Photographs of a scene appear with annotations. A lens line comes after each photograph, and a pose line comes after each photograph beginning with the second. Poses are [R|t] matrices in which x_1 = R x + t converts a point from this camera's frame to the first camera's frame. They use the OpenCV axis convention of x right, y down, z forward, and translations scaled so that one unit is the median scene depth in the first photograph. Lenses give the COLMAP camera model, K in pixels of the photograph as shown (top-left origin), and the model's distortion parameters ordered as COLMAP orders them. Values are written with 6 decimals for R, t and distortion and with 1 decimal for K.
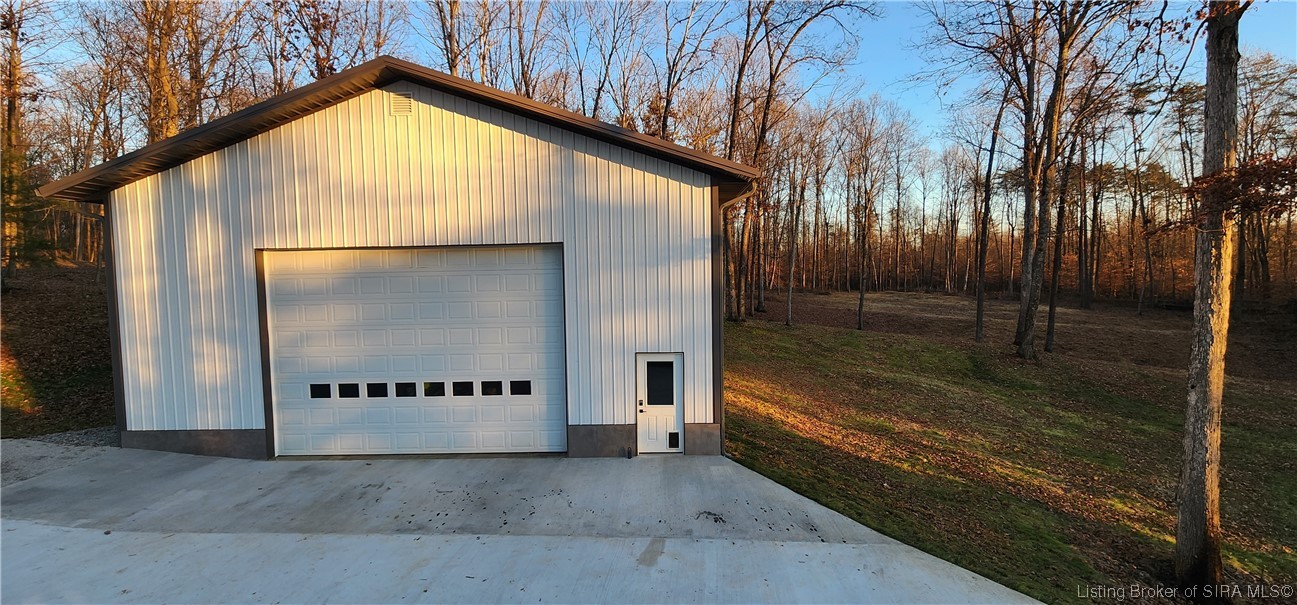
lens RADIAL K [[529.5, 0, 652.1], [0, 529.5, 302.3], [0, 0, 1]] dist [-0.003899, -0.000763]
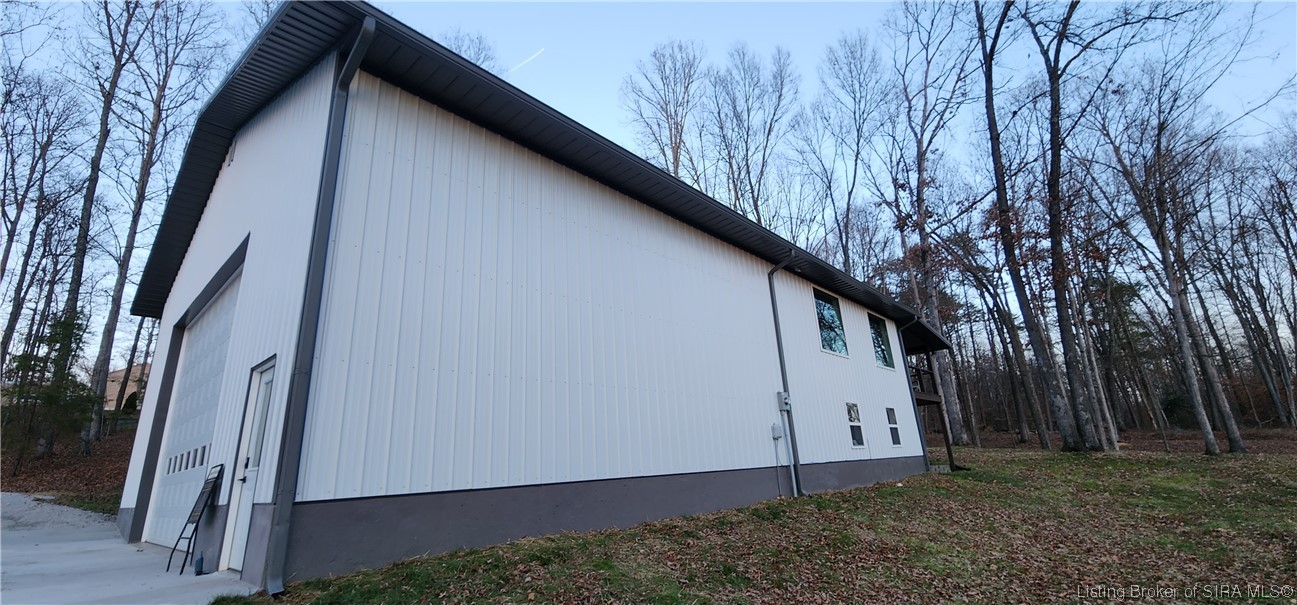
lens RADIAL K [[529.5, 0, 652.1], [0, 529.5, 302.3], [0, 0, 1]] dist [-0.003899, -0.000763]
pose [[0.751544, -0.226931, -0.619422, 0.642371], [0.010227, 0.942865, -0.333019, 0.218825], [0.659603, 0.243944, 0.710925, 0.856537]]
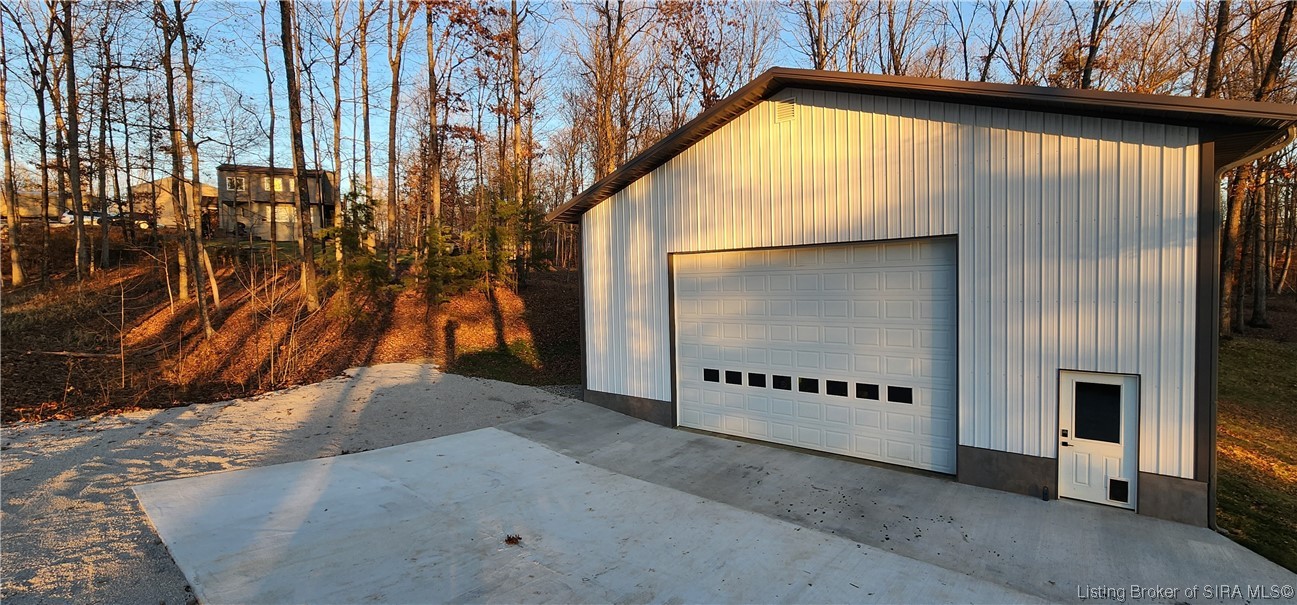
lens RADIAL K [[531.8, 0, 655.3], [0, 531.8, 300.6], [0, 0, 1]] dist [-0.002212, -0.001920]
pose [[0.801029, 0.022001, -0.598221, -0.041260], [-0.024861, 0.999685, 0.003477, 0.005529], [0.598109, 0.012087, 0.801323, 0.003899]]
